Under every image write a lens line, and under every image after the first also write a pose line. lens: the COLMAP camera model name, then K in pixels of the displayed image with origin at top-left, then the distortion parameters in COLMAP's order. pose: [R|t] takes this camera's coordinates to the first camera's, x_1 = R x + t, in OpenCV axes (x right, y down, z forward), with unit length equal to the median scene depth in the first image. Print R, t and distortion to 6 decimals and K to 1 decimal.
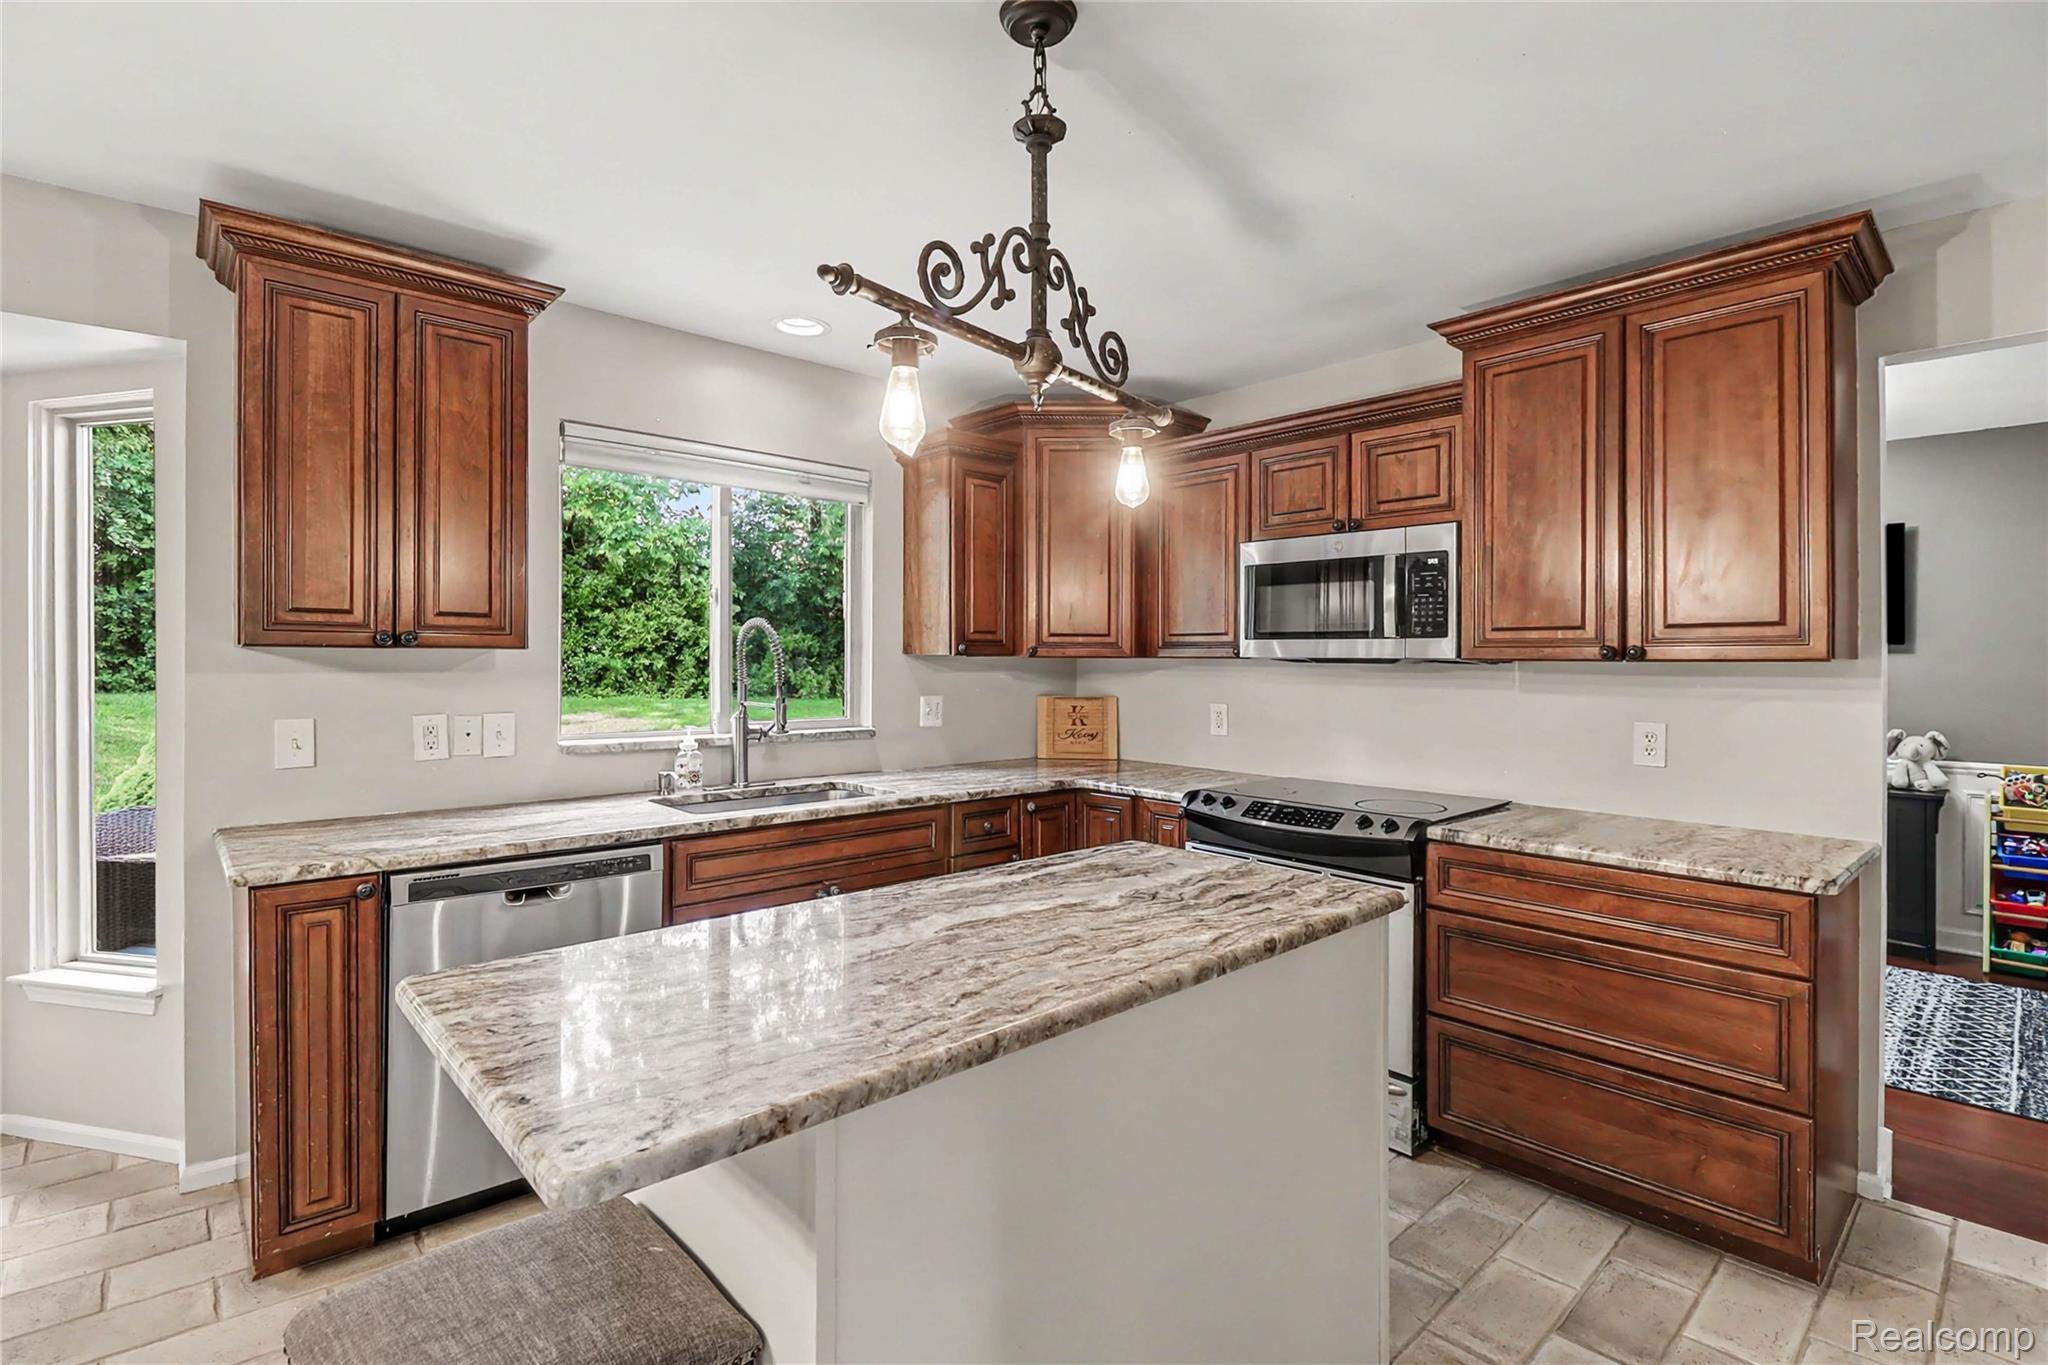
lens RADIAL K [[956.0, 0, 1028.4], [0, 956.0, 669.9], [0, 0, 1]] dist [-0.013046, -0.004656]
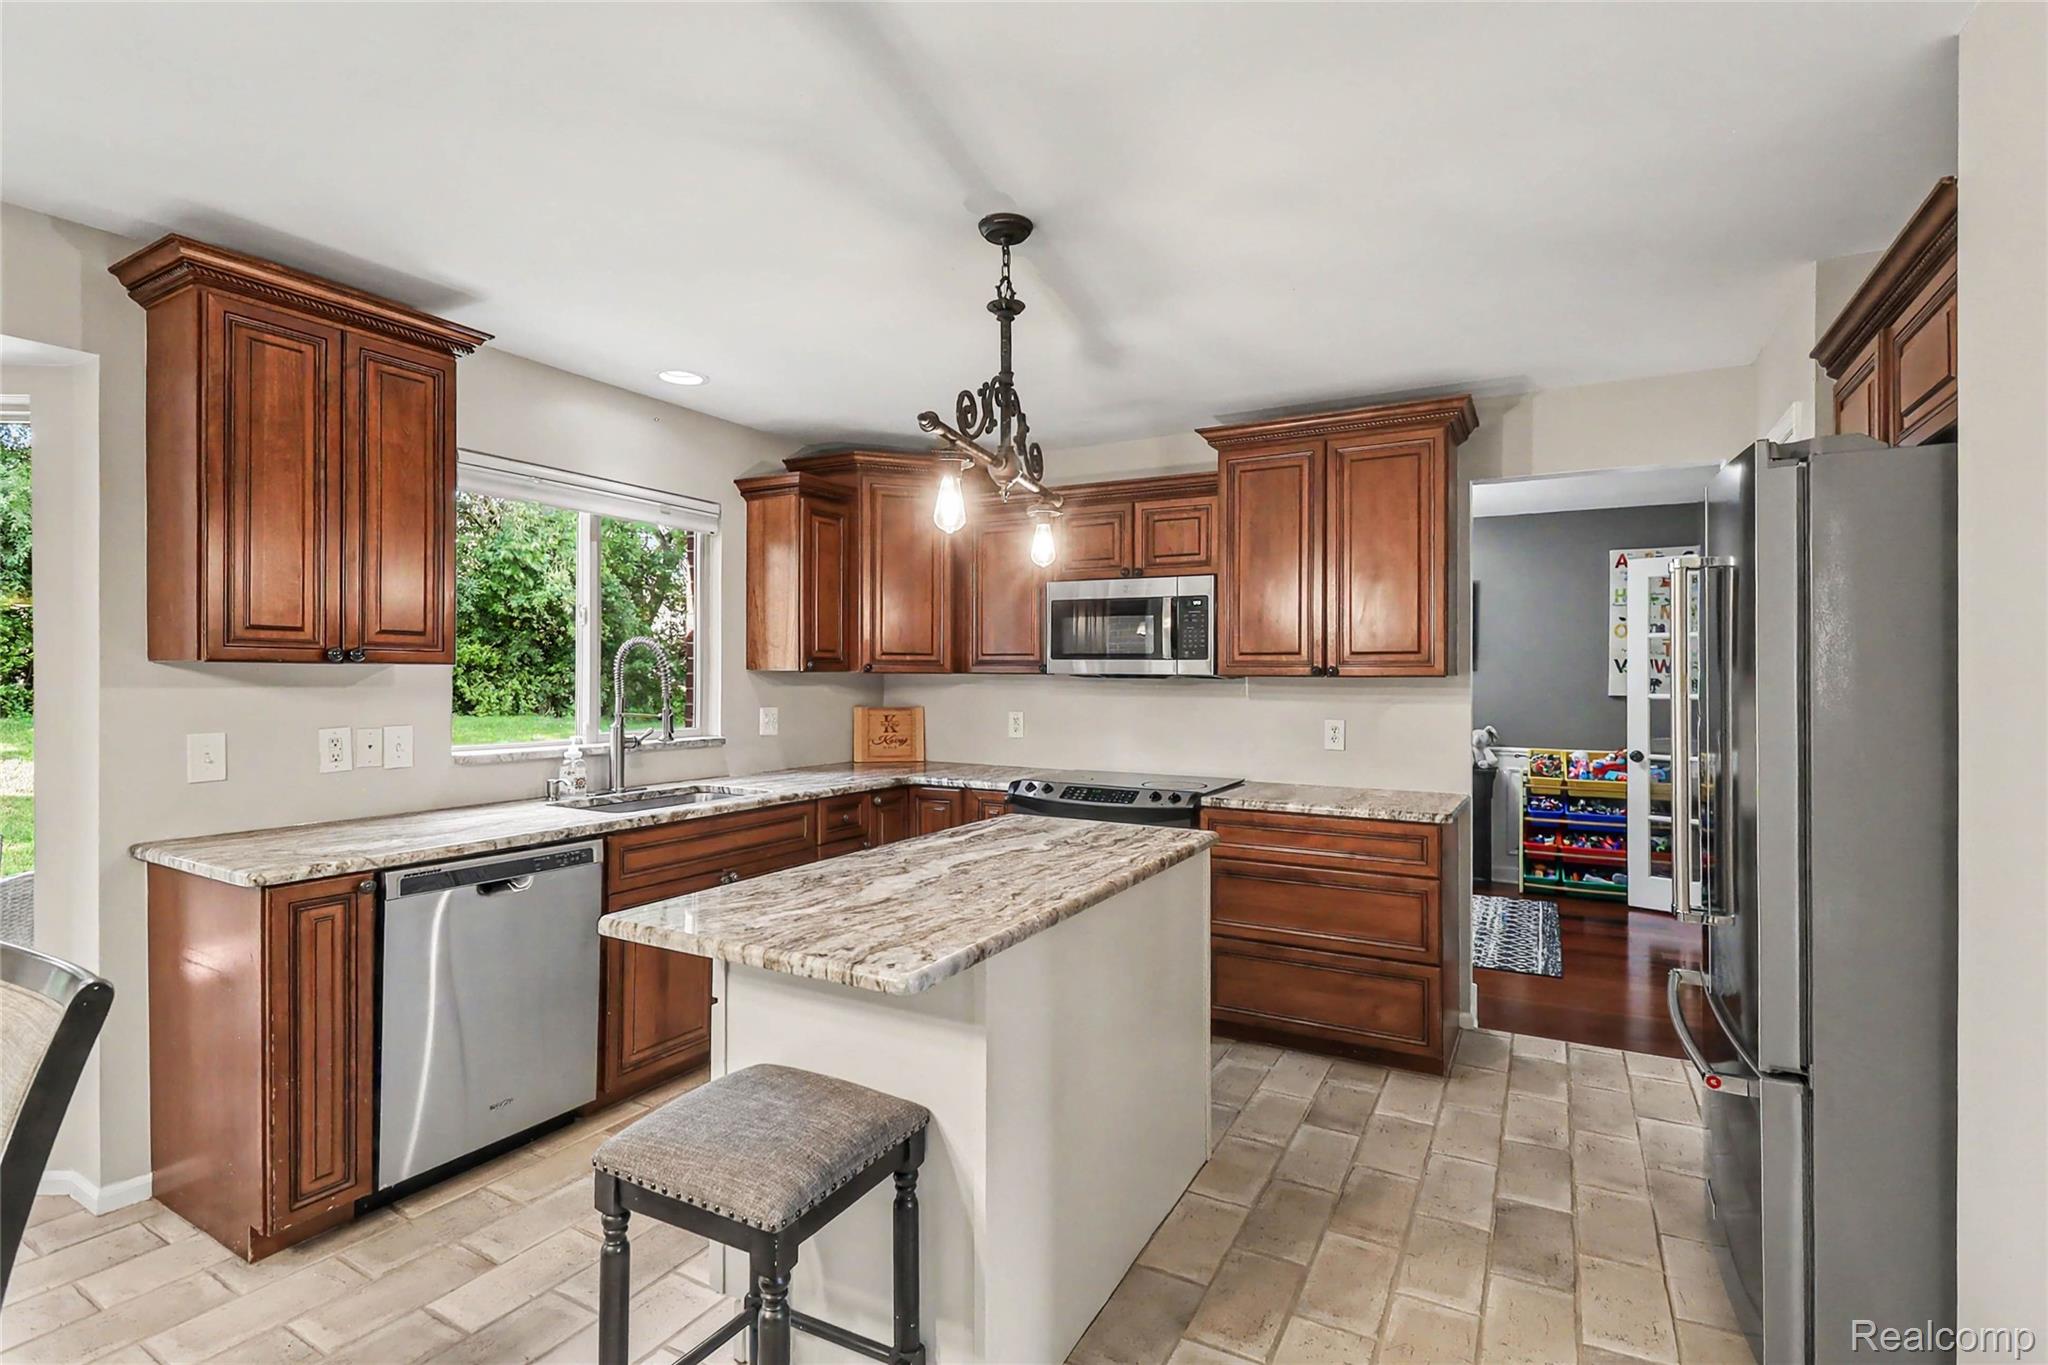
lens RADIAL K [[956.0, 0, 1028.2], [0, 956.0, 679.9], [0, 0, 1]] dist [-0.013046, -0.004656]
pose [[0.947167, -0.001282, 0.320738, -0.281648], [0.002420, 0.999992, -0.003152, -0.001124], [-0.320731, 0.003762, 0.947163, -0.246802]]
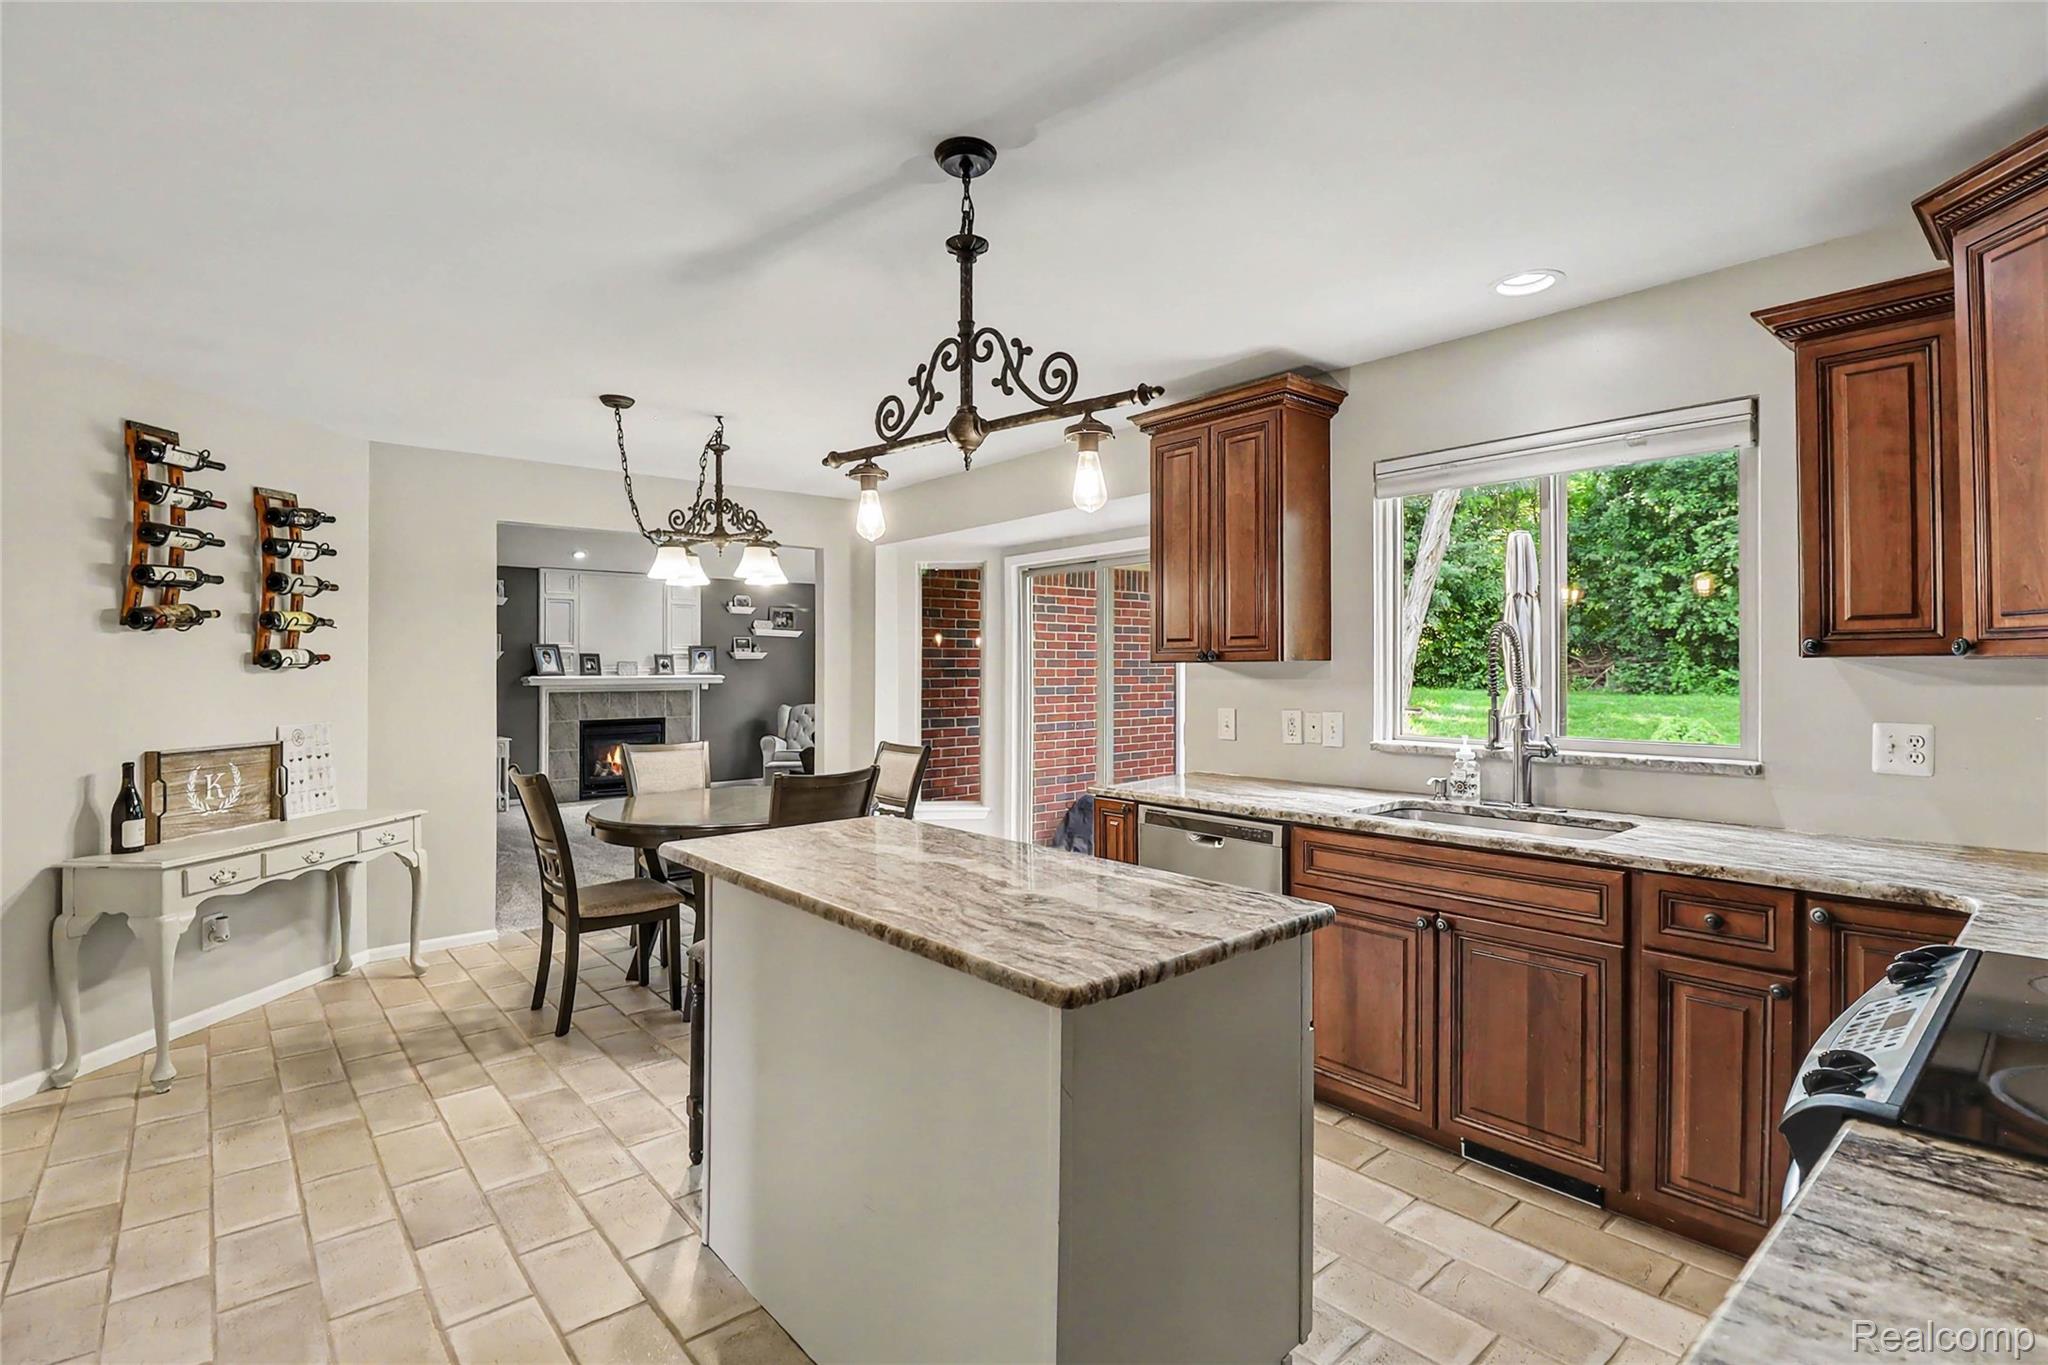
lens RADIAL K [[956.0, 0, 1017.2], [0, 956.0, 679.6], [0, 0, 1]] dist [-0.013046, -0.004656]
pose [[-0.040419, 0.005357, -0.999168, 0.854180], [-0.005469, 0.999969, 0.005582, -0.003080], [0.999168, 0.005690, -0.040388, 0.757850]]
